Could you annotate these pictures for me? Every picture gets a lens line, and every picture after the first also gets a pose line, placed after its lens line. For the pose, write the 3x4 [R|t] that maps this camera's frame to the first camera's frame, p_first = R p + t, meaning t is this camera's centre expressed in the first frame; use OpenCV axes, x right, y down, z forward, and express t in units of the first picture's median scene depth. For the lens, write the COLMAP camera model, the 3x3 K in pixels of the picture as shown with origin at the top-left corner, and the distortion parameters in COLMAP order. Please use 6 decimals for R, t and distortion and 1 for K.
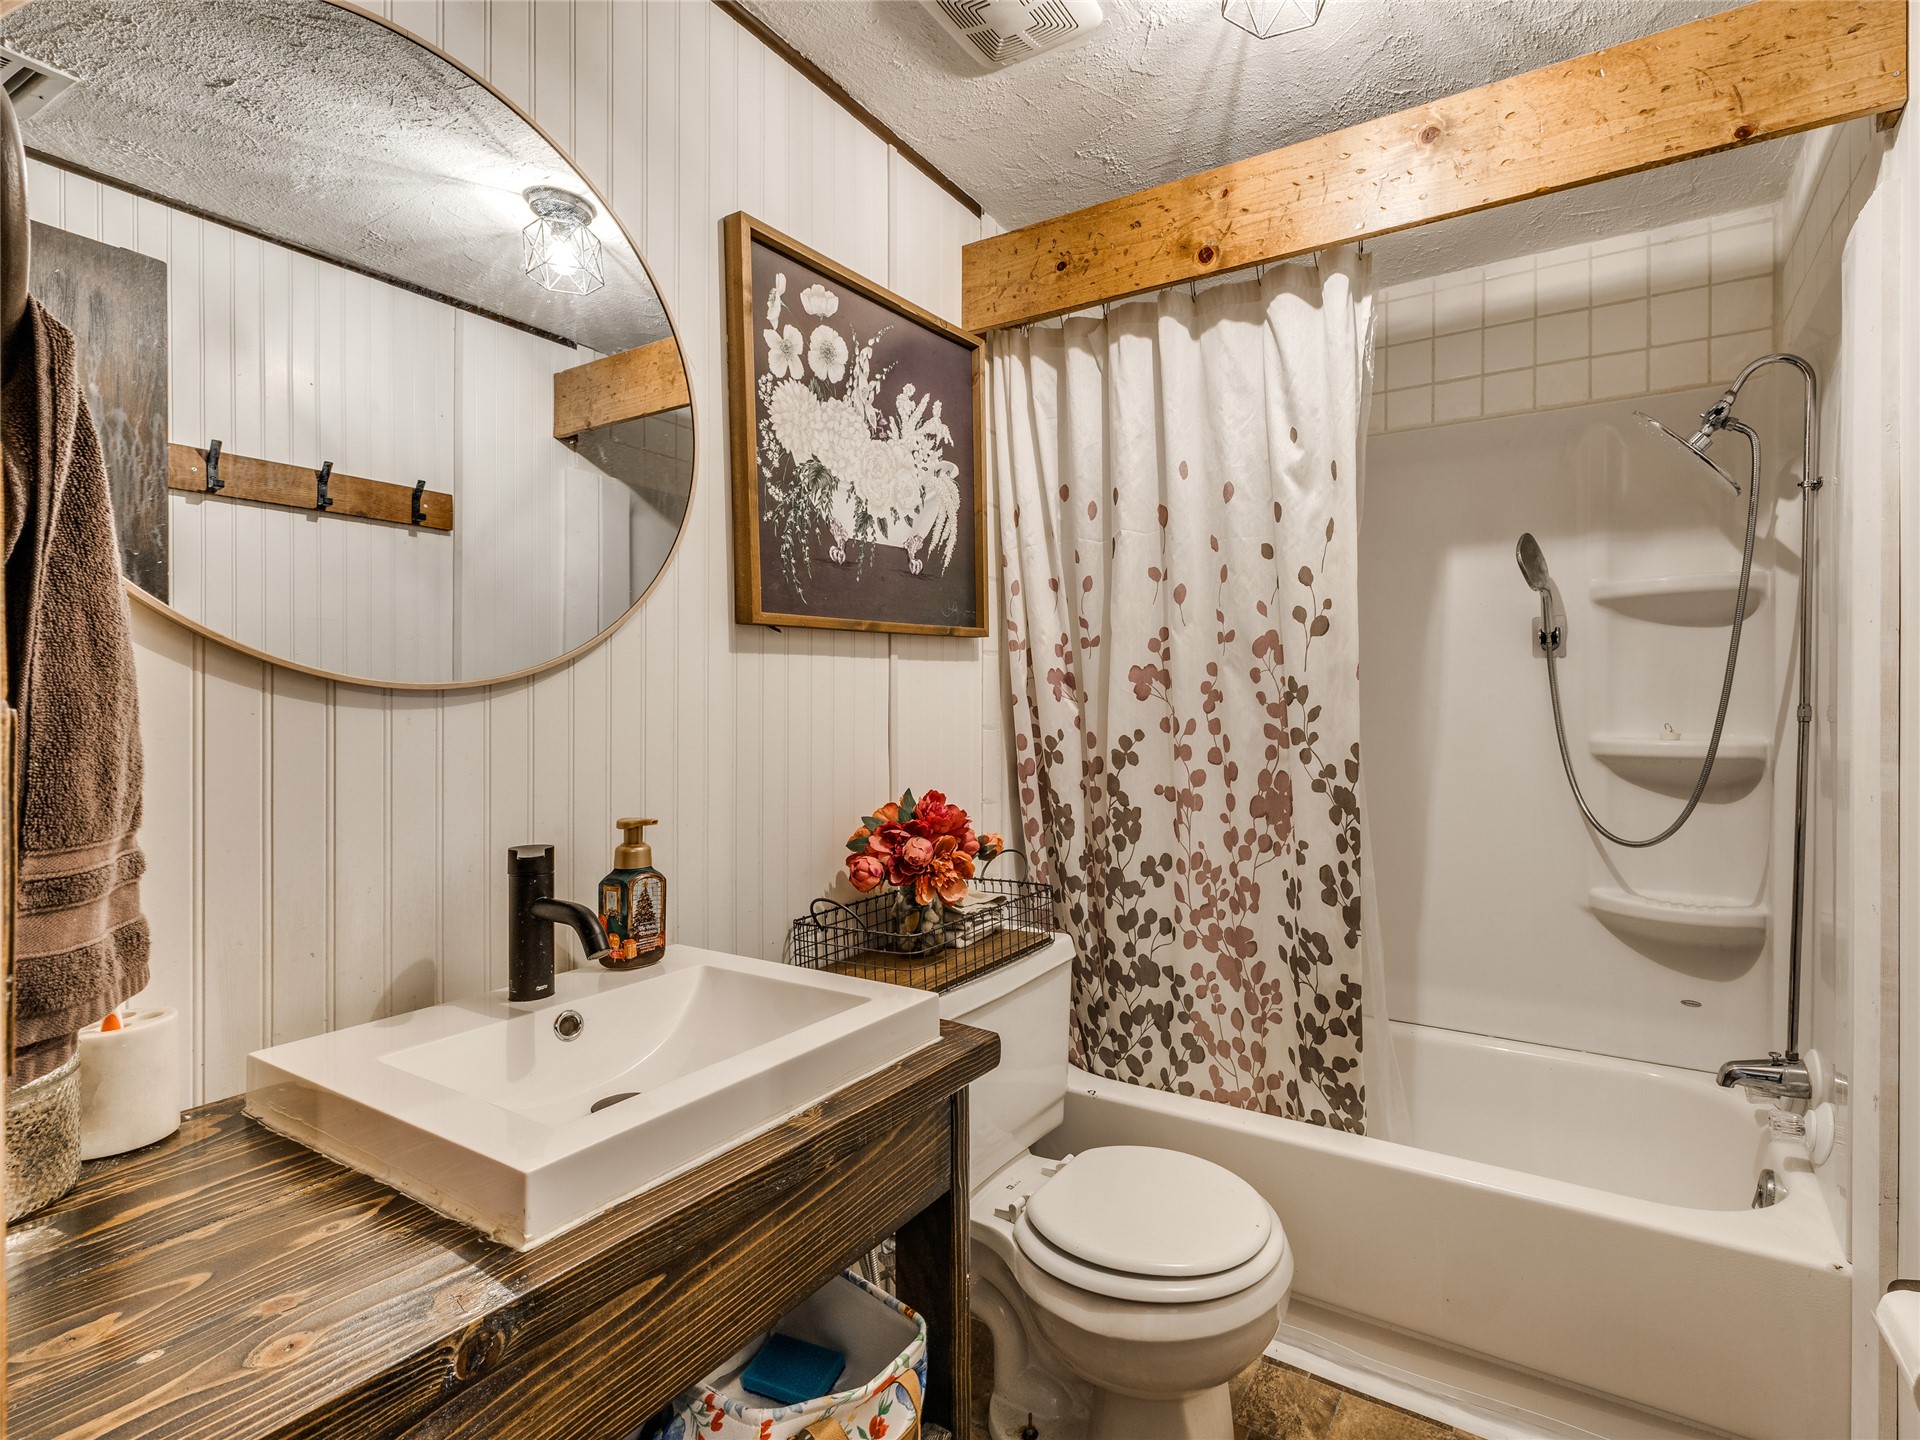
lens RADIAL K [[951.3, 0, 973.8], [0, 951.3, 719.1], [0, 0, 1]] dist [-0.004154, -0.000244]
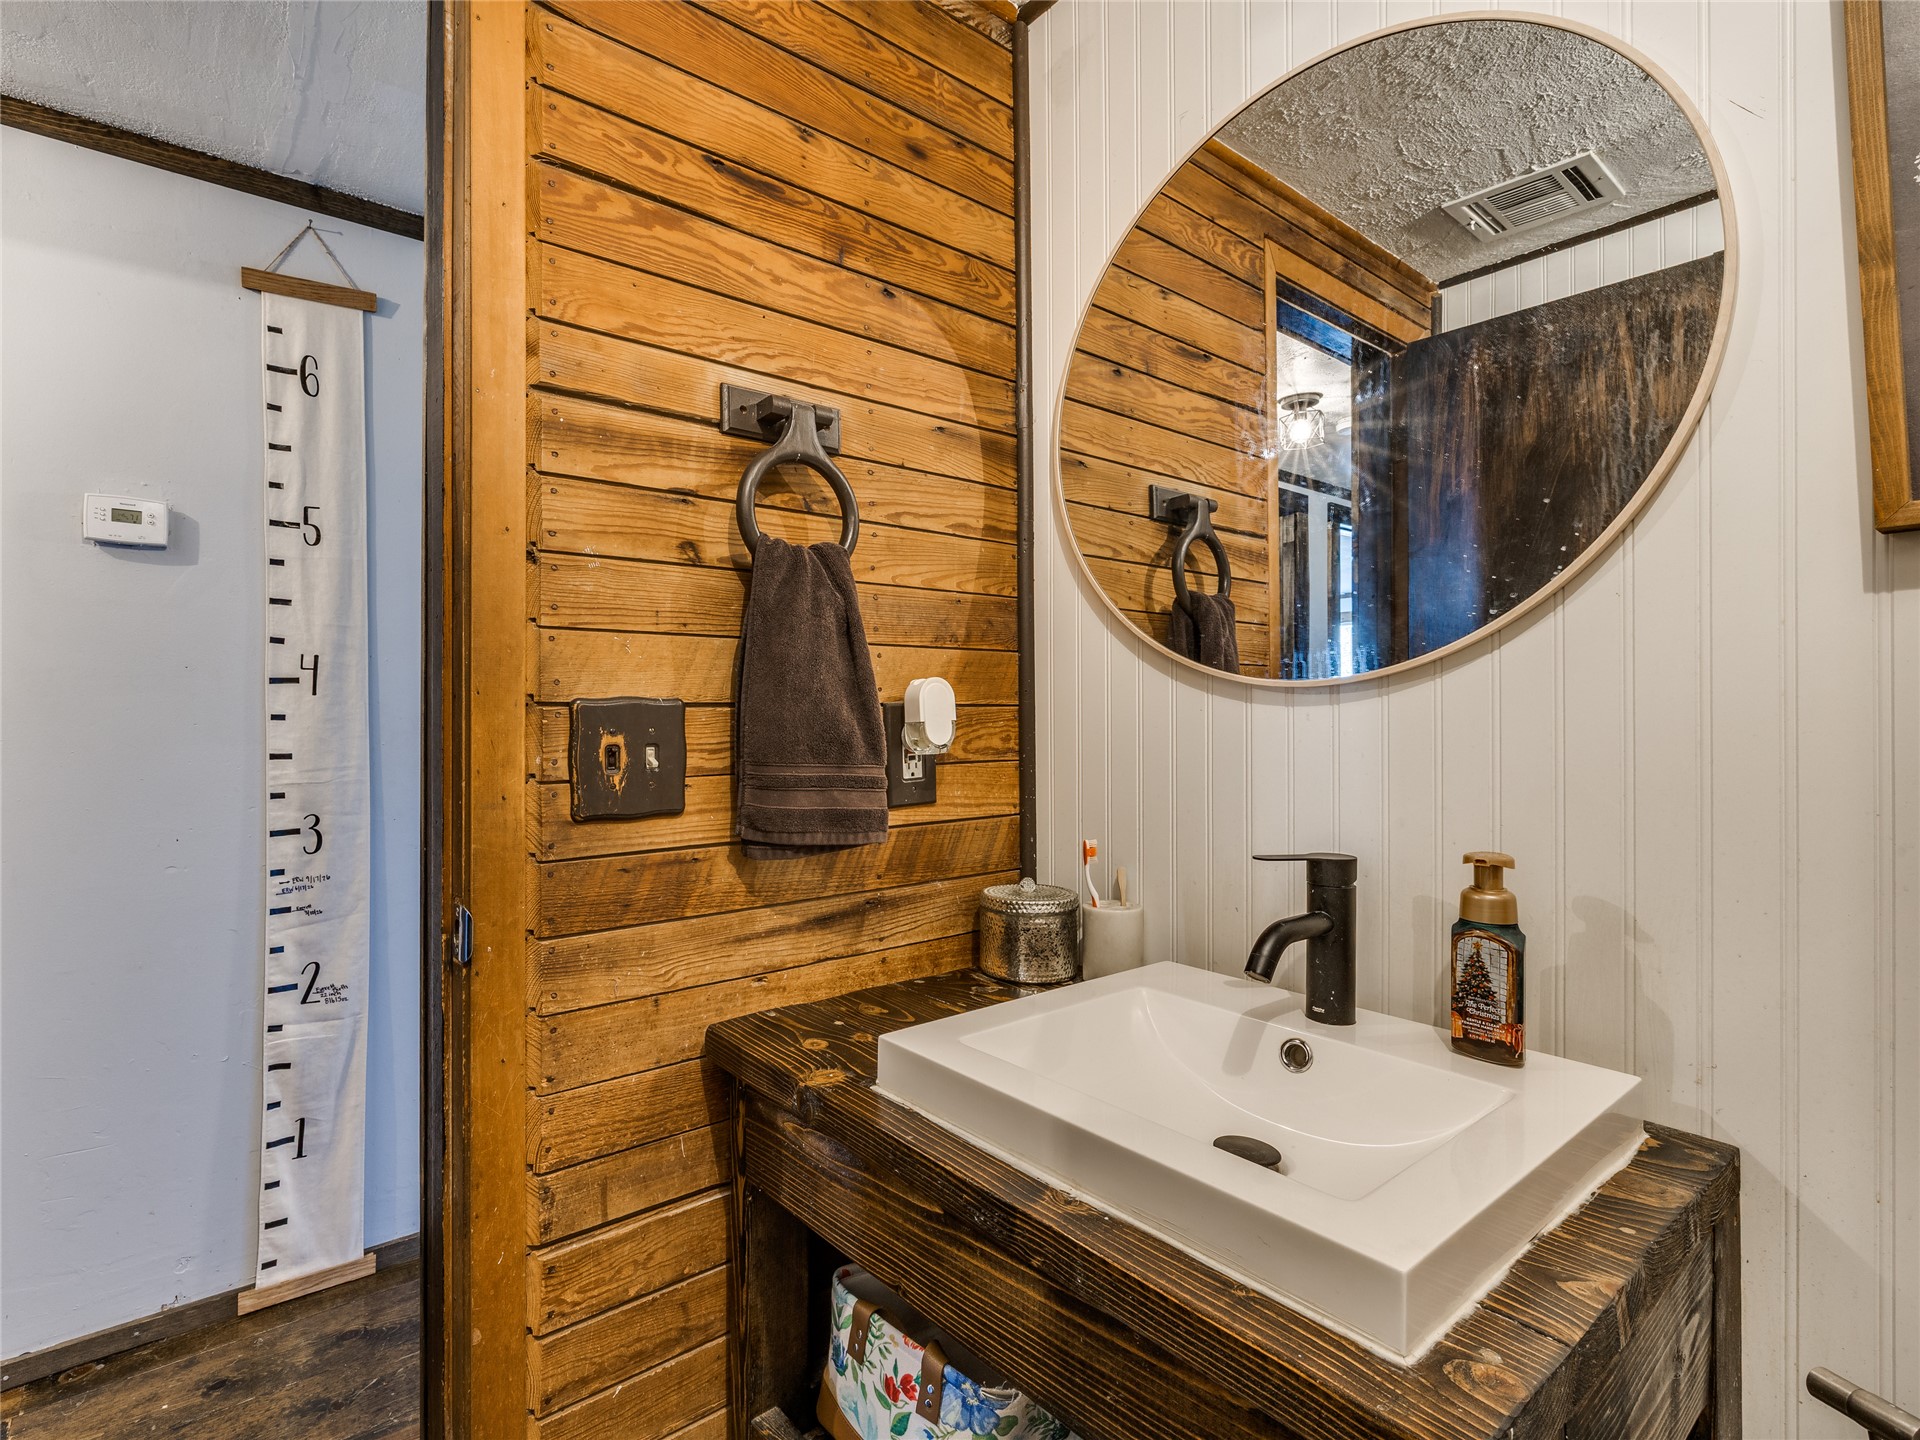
lens RADIAL K [[951.3, 0, 974.4], [0, 951.3, 708.3], [0, 0, 1]] dist [-0.004154, -0.000244]
pose [[-0.286197, -0.002524, -0.958167, 0.526163], [-0.007463, 0.999972, -0.000405, -0.004665], [0.958142, 0.007035, -0.286208, 0.963597]]
